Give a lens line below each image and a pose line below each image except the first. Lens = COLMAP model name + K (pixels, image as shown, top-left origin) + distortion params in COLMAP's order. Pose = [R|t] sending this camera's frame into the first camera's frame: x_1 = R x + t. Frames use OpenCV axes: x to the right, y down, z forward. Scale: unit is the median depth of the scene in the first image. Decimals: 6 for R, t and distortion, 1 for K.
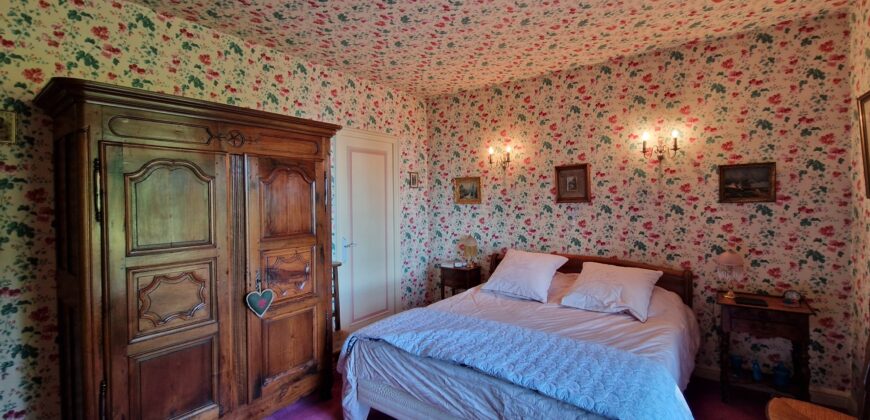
lens RADIAL K [[368.0, 0, 442.4], [0, 368.0, 202.4], [0, 0, 1]] dist [0.000572, -0.000563]
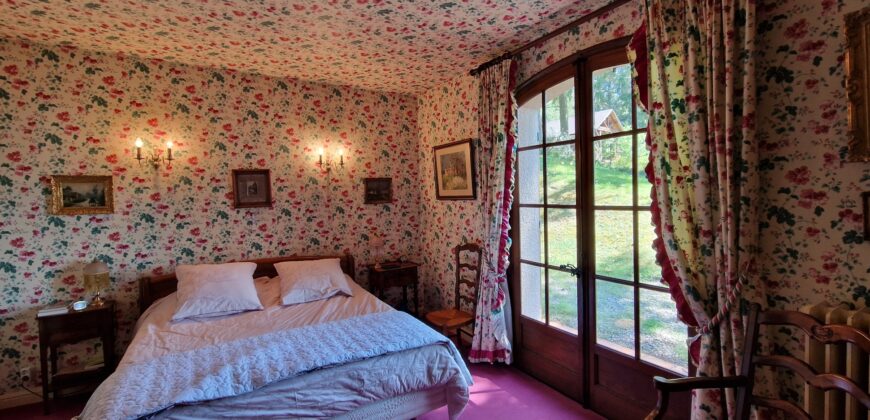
lens RADIAL K [[368.0, 0, 442.4], [0, 368.0, 202.4], [0, 0, 1]] dist [0.000572, -0.000563]
pose [[0.368651, -0.014886, 0.929449, -0.417038], [0.028713, 0.999577, 0.004620, -0.003119], [-0.929124, 0.024984, 0.368922, 0.168780]]
